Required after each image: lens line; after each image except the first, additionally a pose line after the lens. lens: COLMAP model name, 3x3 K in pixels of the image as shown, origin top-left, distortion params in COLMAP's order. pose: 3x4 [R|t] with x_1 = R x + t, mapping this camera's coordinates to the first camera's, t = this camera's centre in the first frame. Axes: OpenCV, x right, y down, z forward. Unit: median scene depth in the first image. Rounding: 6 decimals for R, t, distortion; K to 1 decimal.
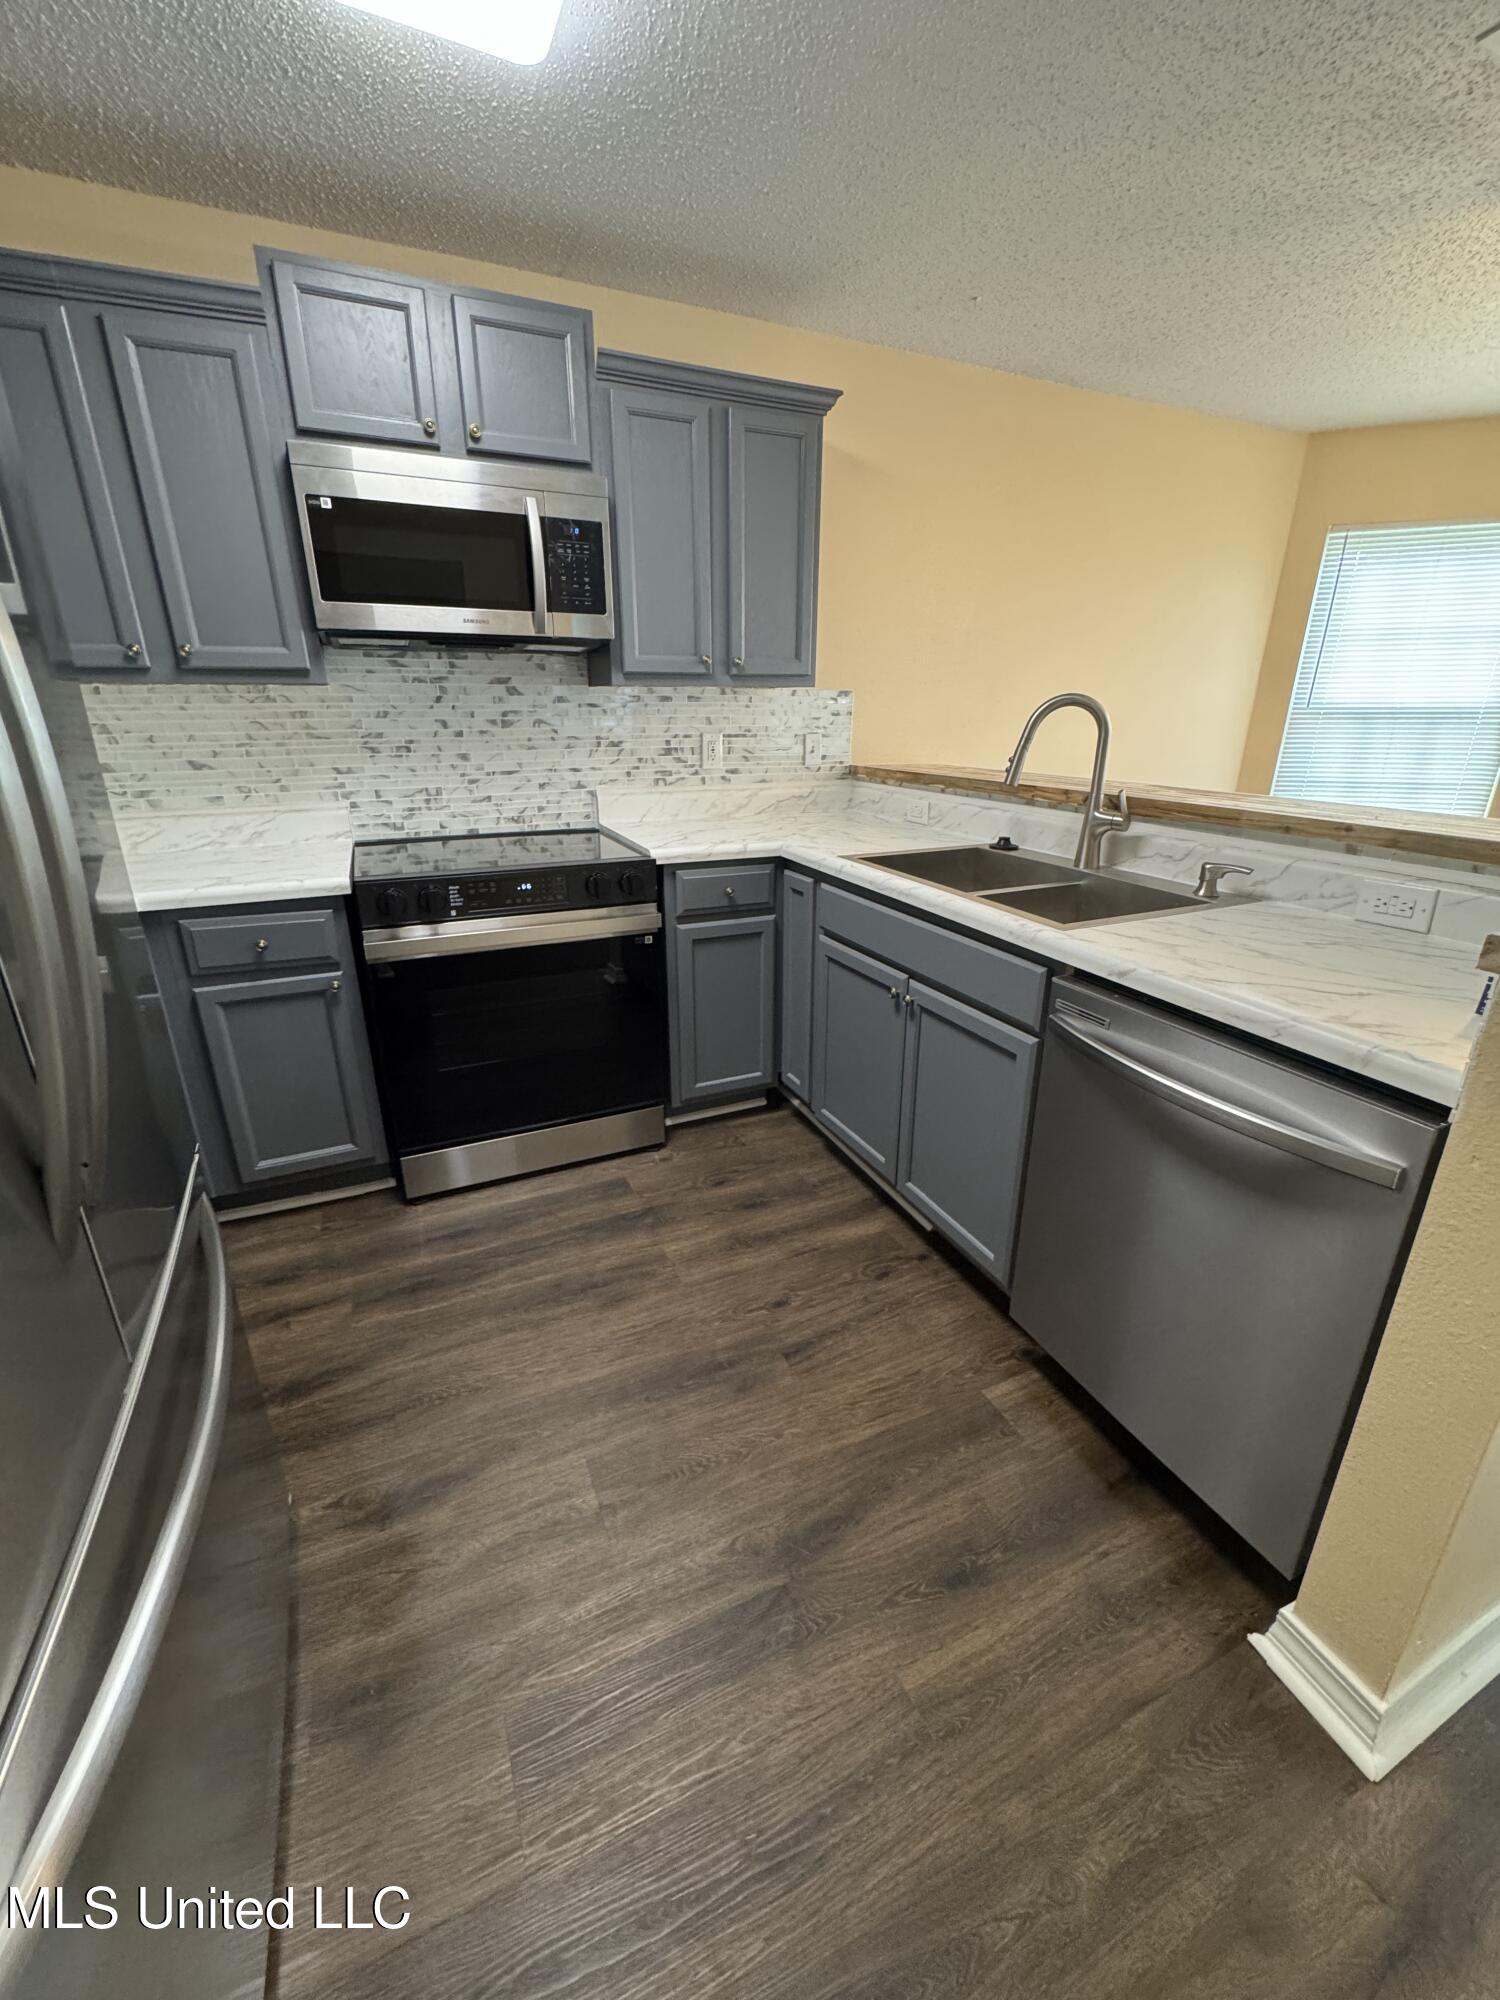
lens RADIAL K [[811.1, 0, 737.9], [0, 811.1, 999.5], [0, 0, 1]] dist [0.001435, 0.000319]
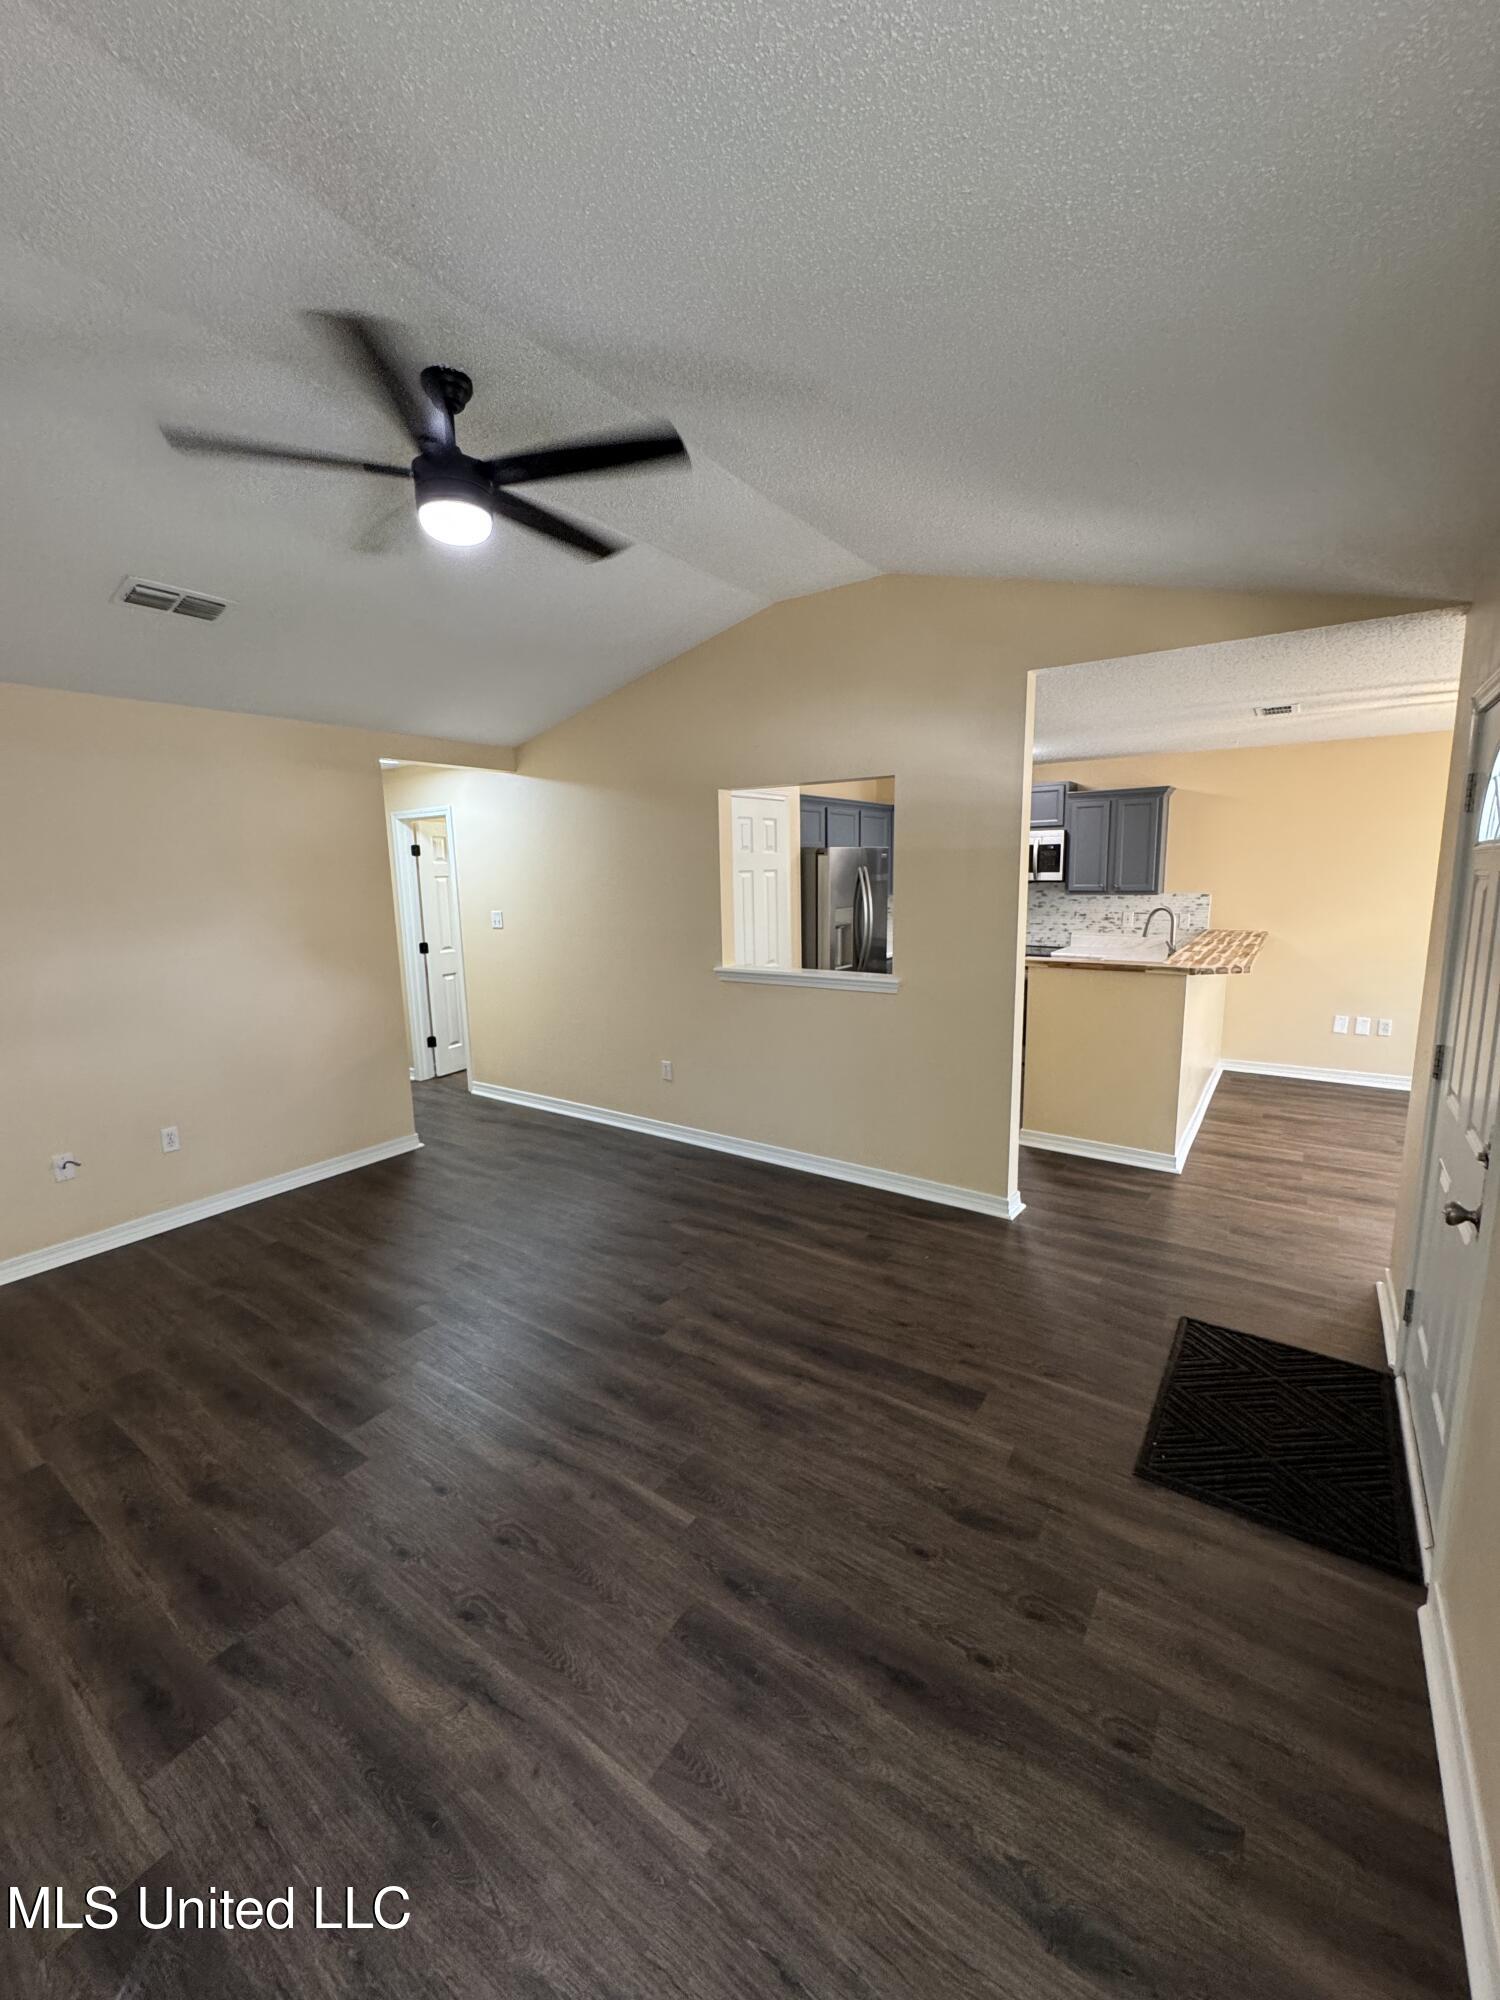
lens RADIAL K [[794.2, 0, 746.1], [0, 794.2, 993.6], [0, 0, 1]] dist [0.000645, 0.000065]
pose [[0.500838, 0.126896, -0.856188, 1.544390], [-0.274731, 0.961348, -0.018225, 0.260772], [0.820783, 0.244349, 0.516342, -1.115027]]
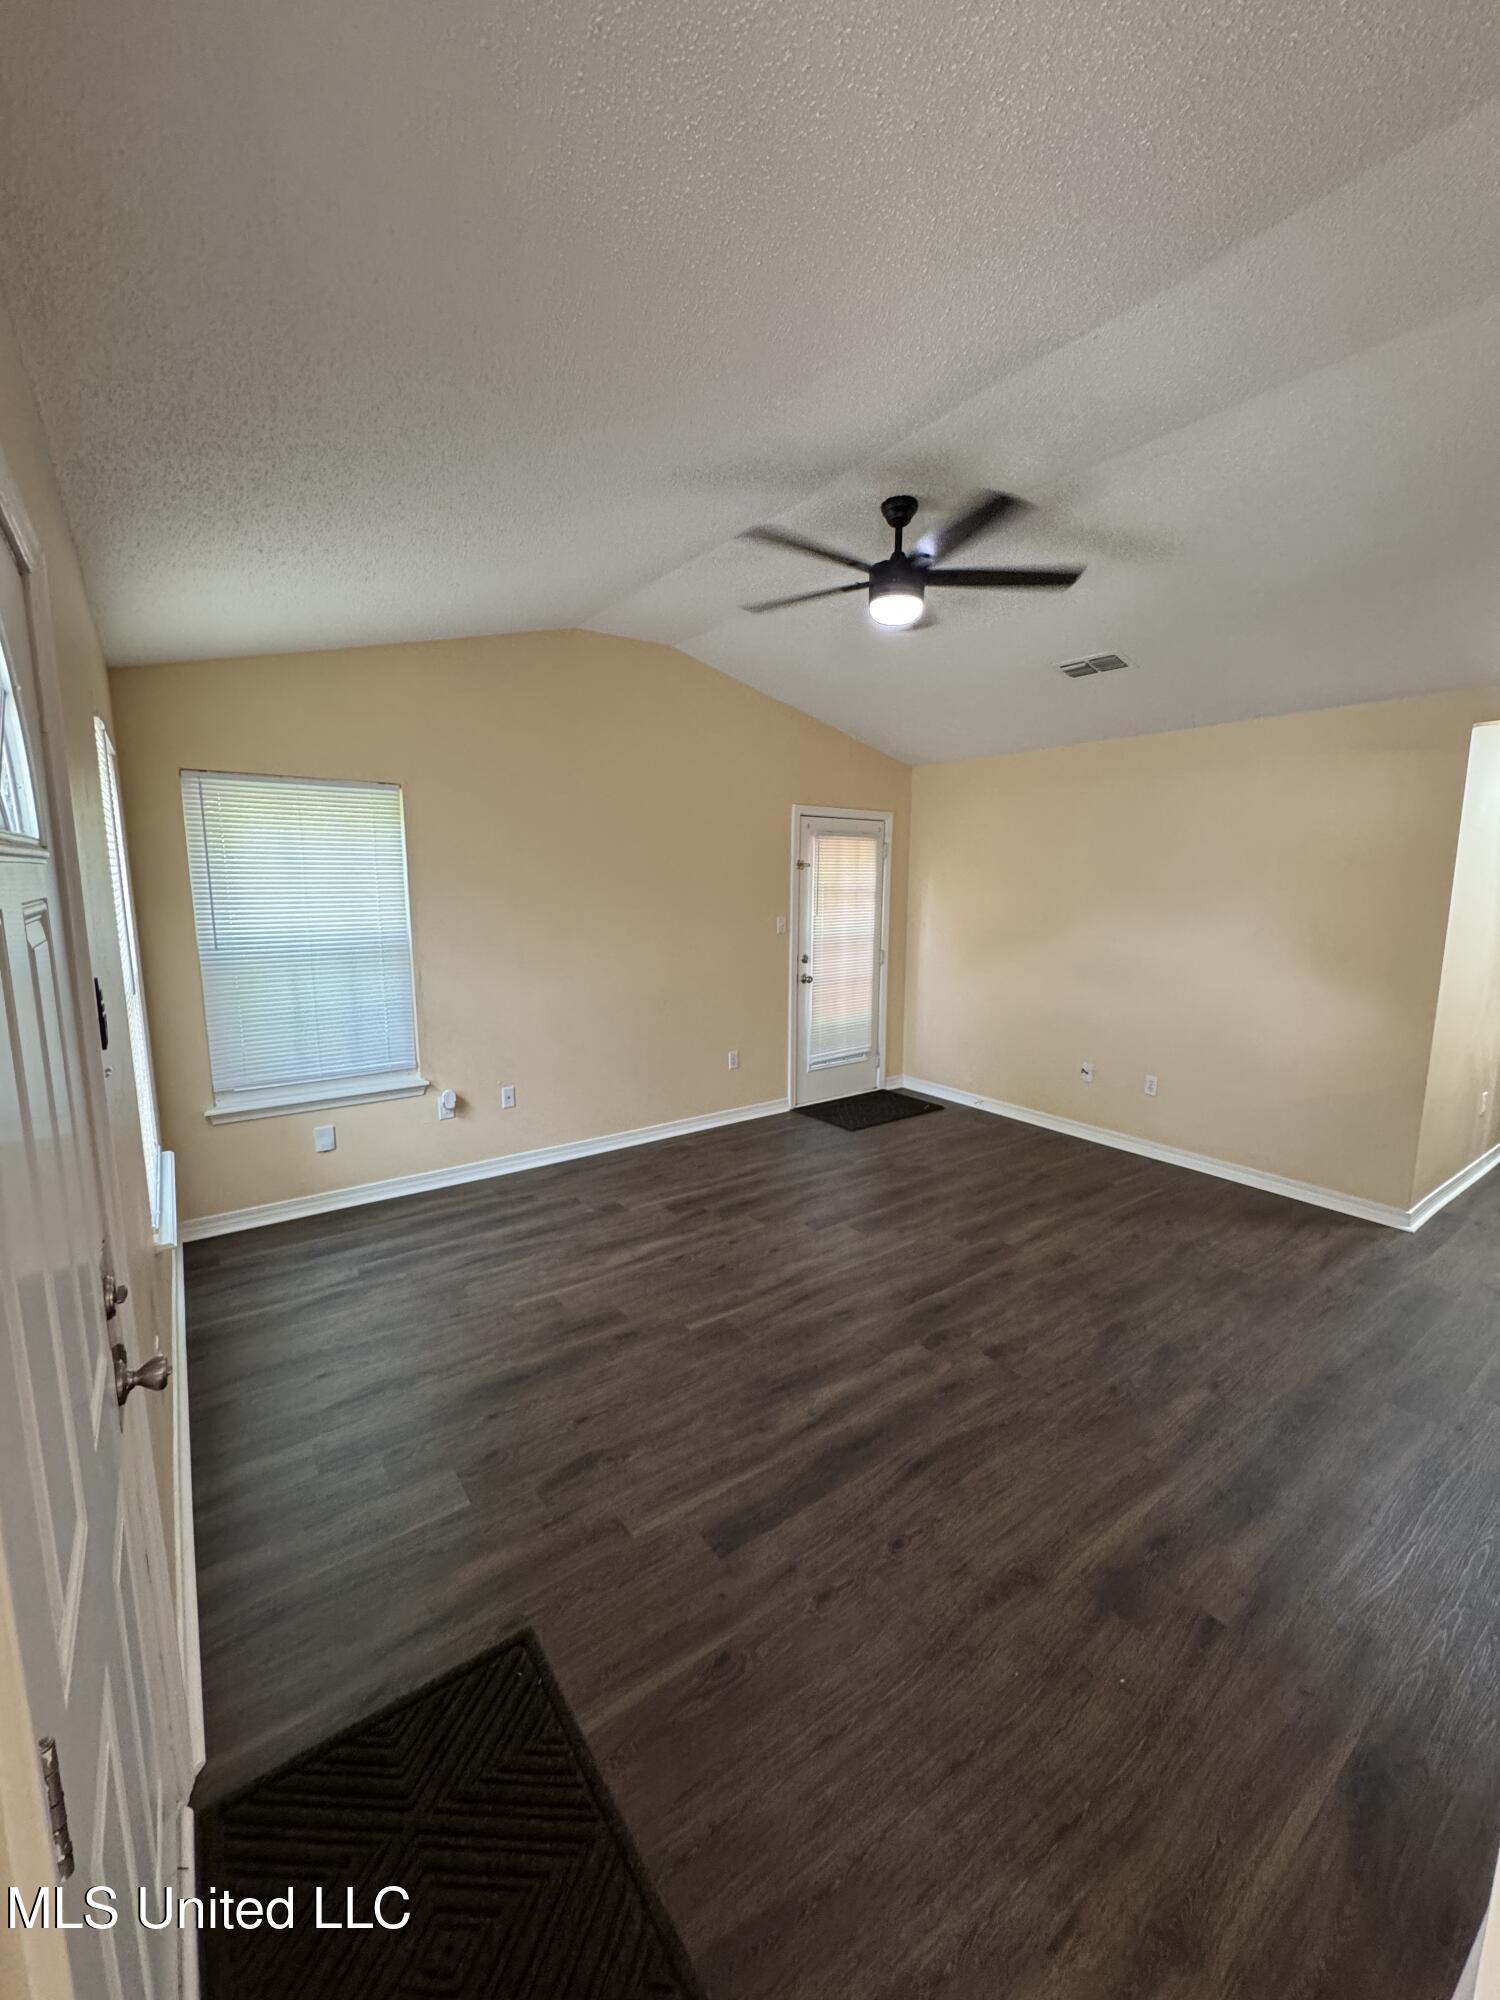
lens RADIAL K [[796.5, 0, 760.7], [0, 796.5, 1001.4], [0, 0, 1]] dist [0.000569, 0.000067]
pose [[-0.978942, 0.030254, -0.201886, 1.029547], [-0.070120, 0.878953, 0.471725, -0.179902], [0.191720, 0.475947, -0.858323, 0.130149]]
